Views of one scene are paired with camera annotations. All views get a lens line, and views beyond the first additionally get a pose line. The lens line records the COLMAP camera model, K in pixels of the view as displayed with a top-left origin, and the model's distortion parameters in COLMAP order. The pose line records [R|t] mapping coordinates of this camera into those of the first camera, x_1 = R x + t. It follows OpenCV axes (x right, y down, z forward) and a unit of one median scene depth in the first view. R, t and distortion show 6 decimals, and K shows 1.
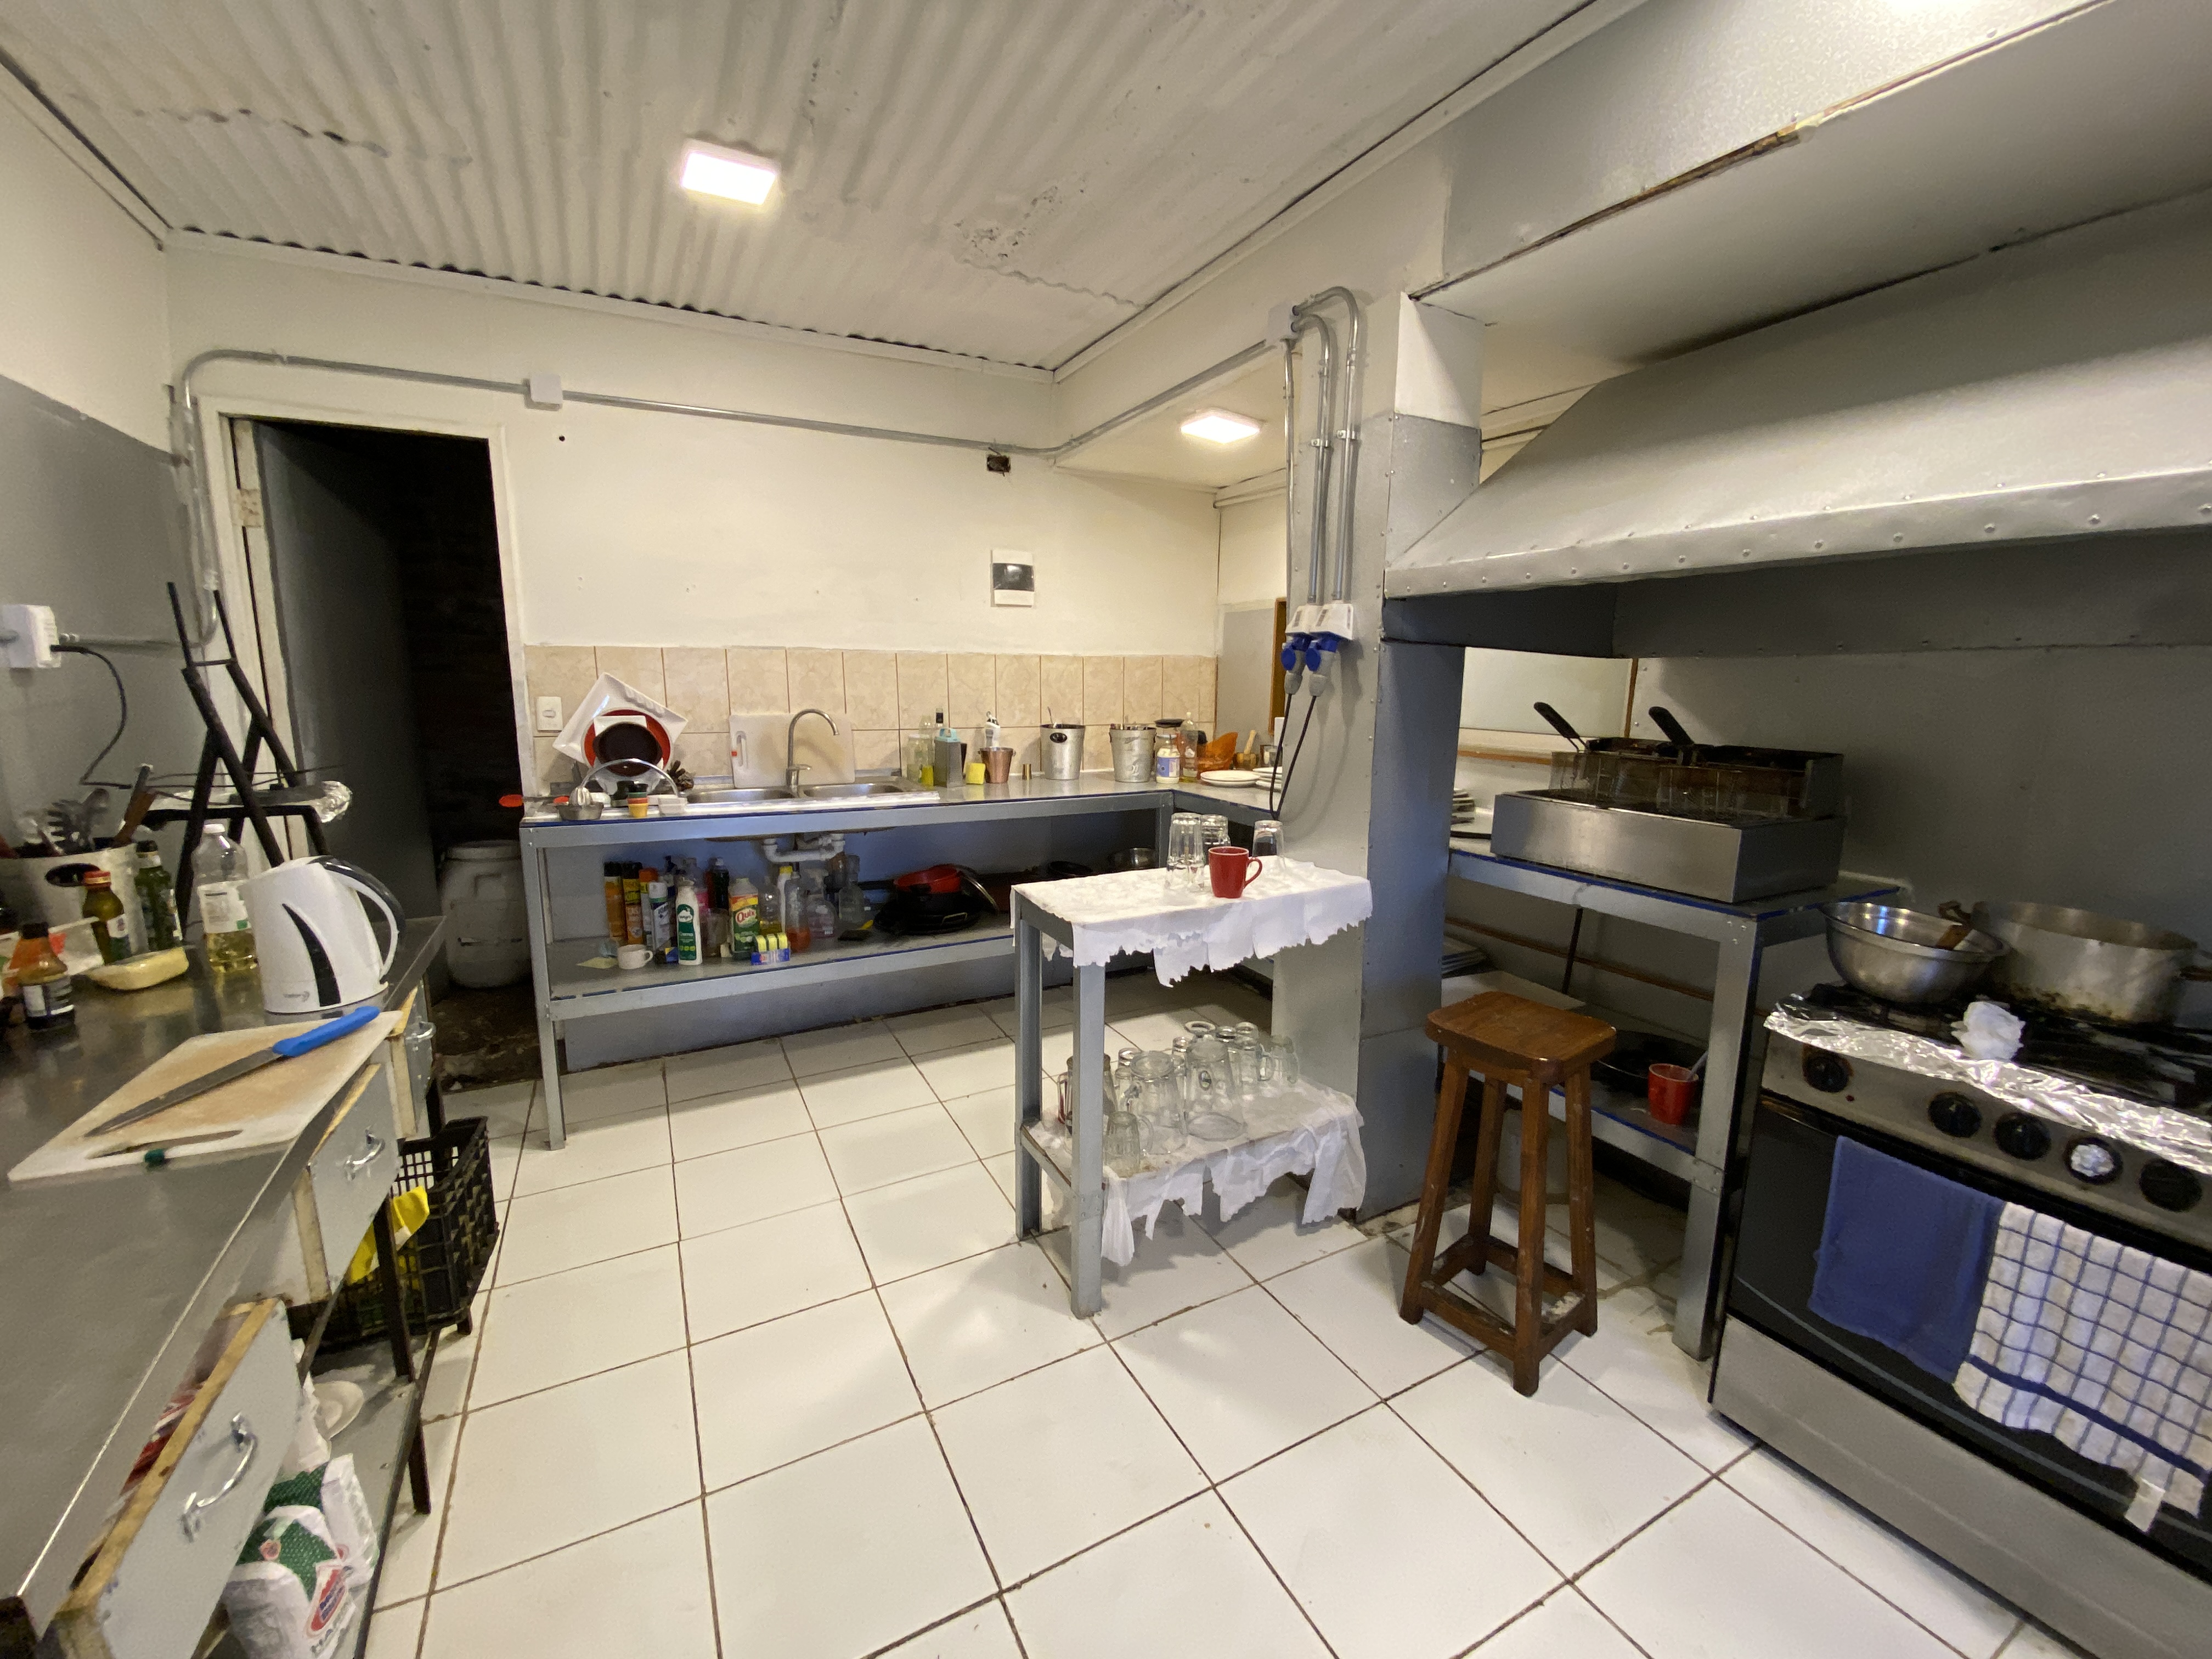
lens RADIAL K [[889.6, 0, 1101.0], [0, 889.6, 833.6], [0, 0, 1]] dist [-0.010169, -0.003077]
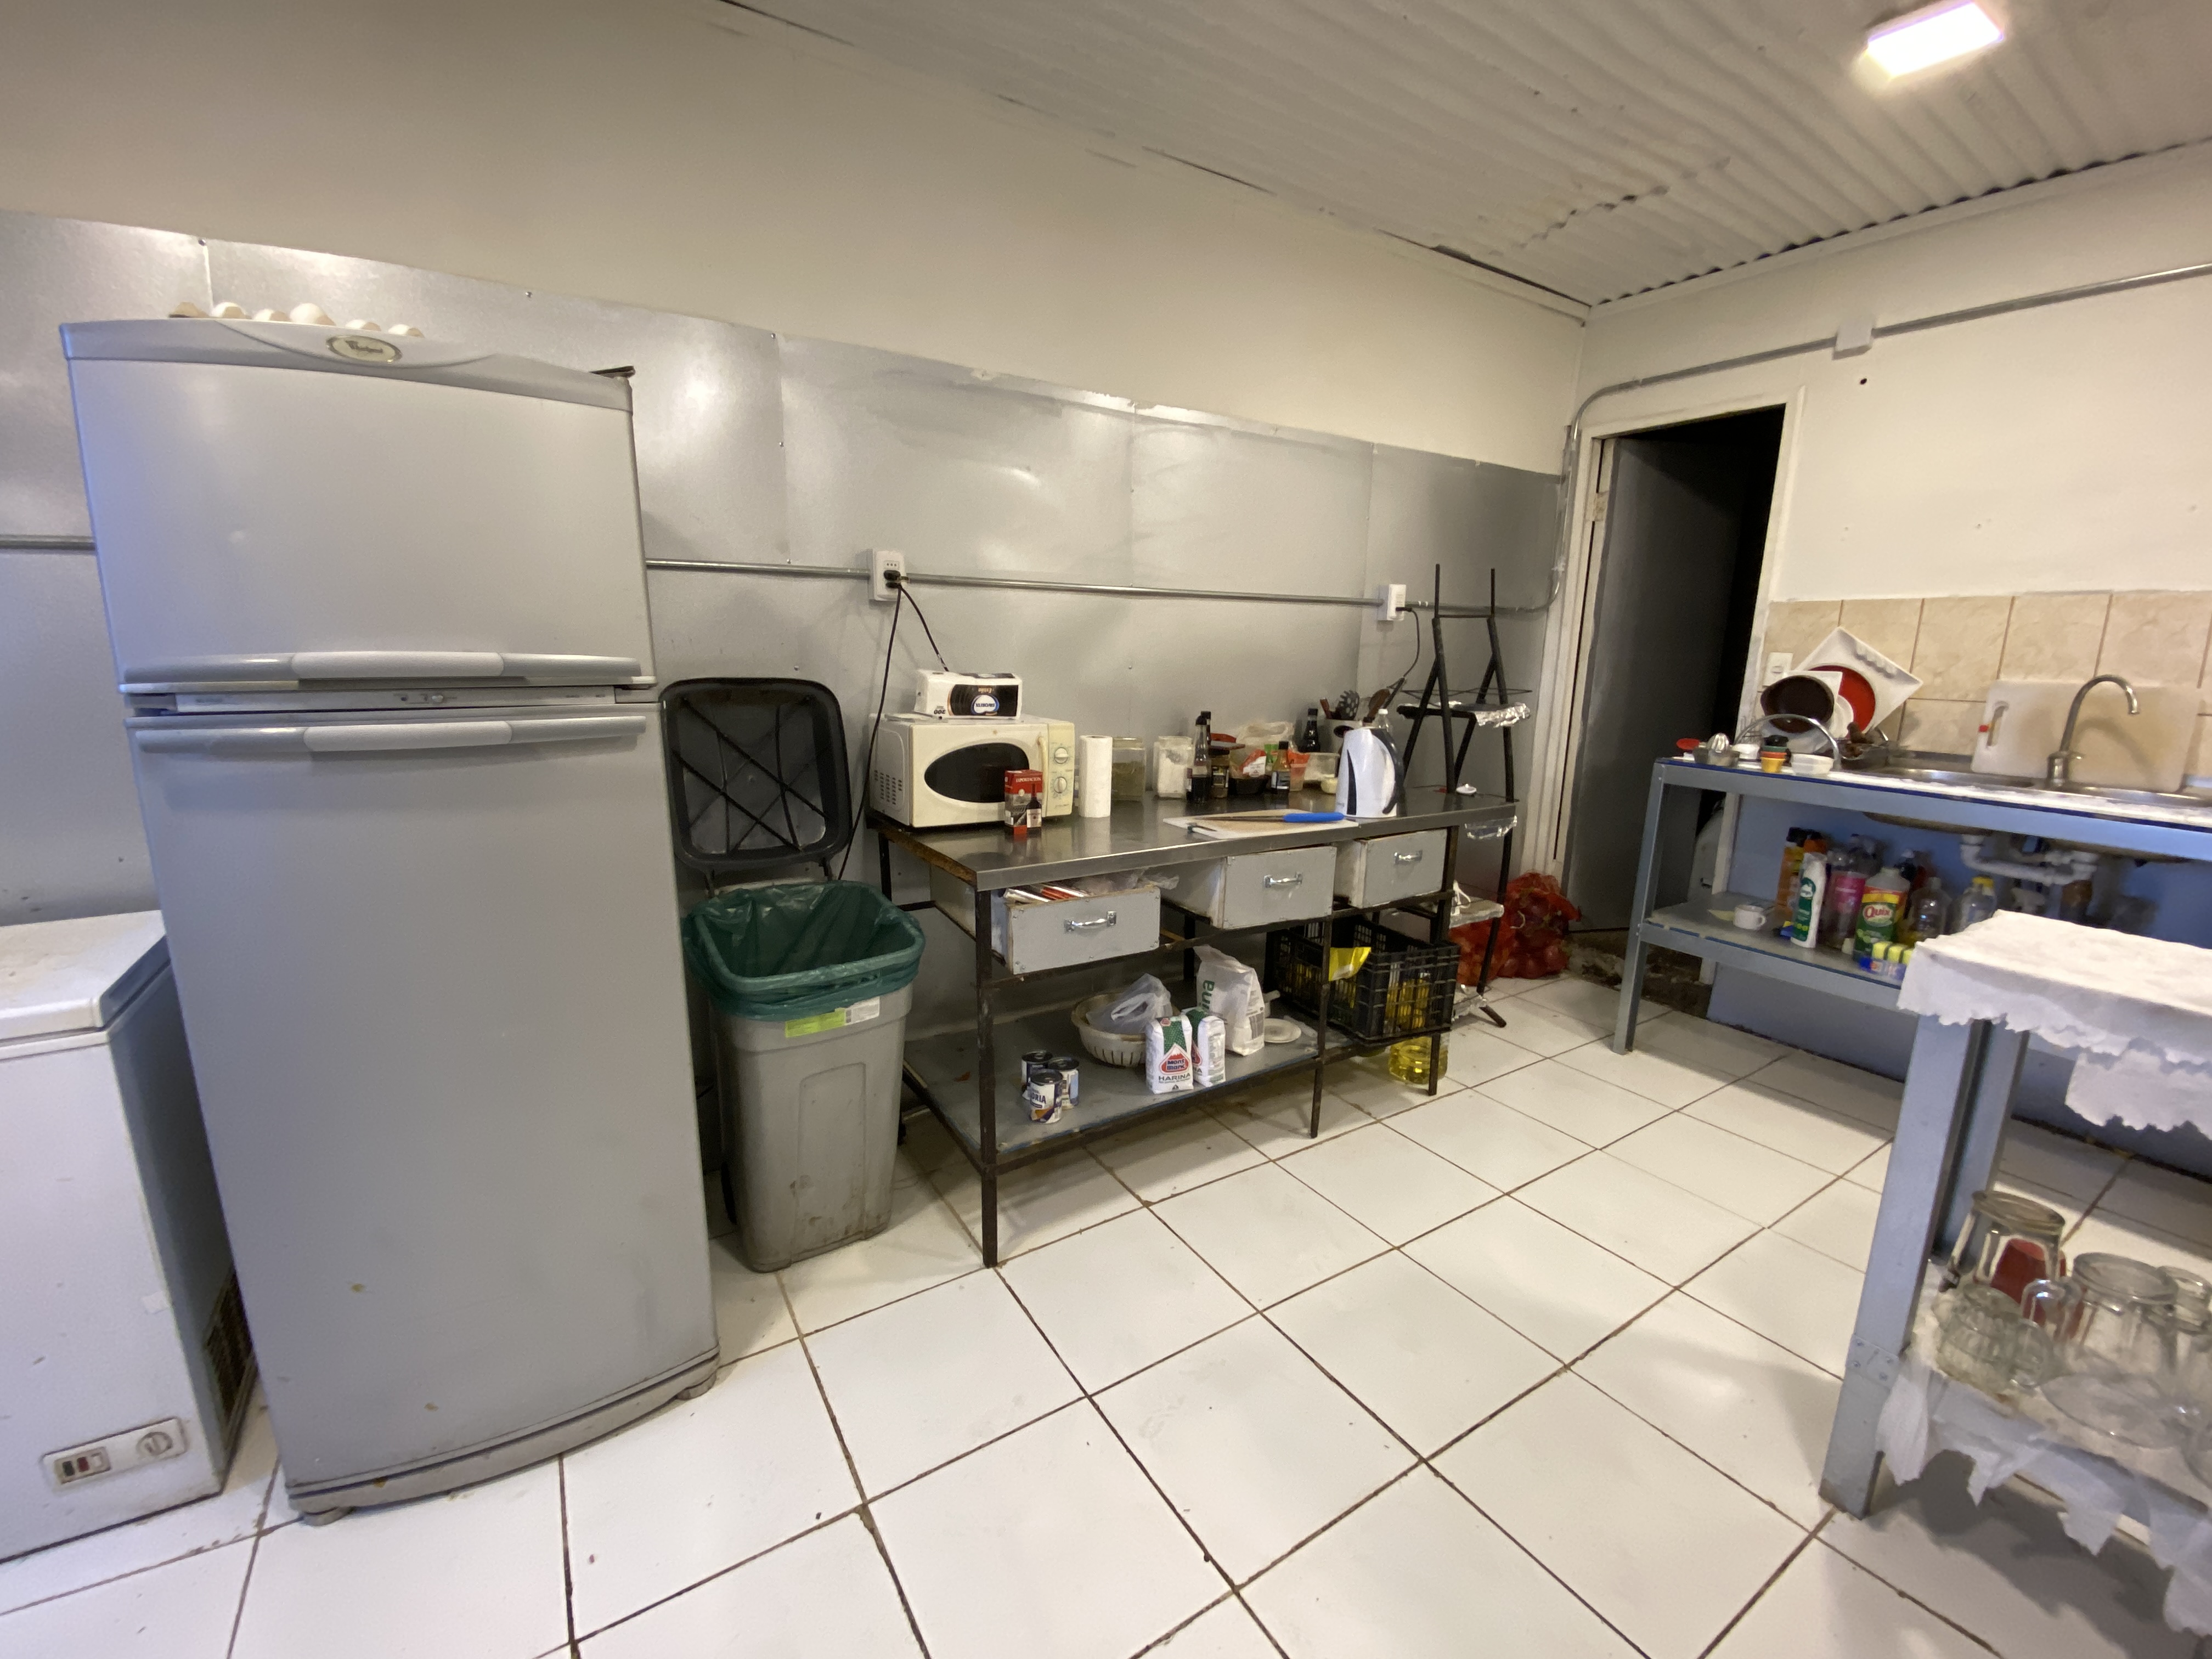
lens RADIAL K [[889.6, 0, 1102.6], [0, 889.6, 824.3], [0, 0, 1]] dist [-0.010169, -0.003077]
pose [[0.082907, 0.190874, -0.978107, 0.347133], [-0.187356, 0.966970, 0.172820, 0.005053], [0.978787, 0.168926, 0.115930, 0.171795]]
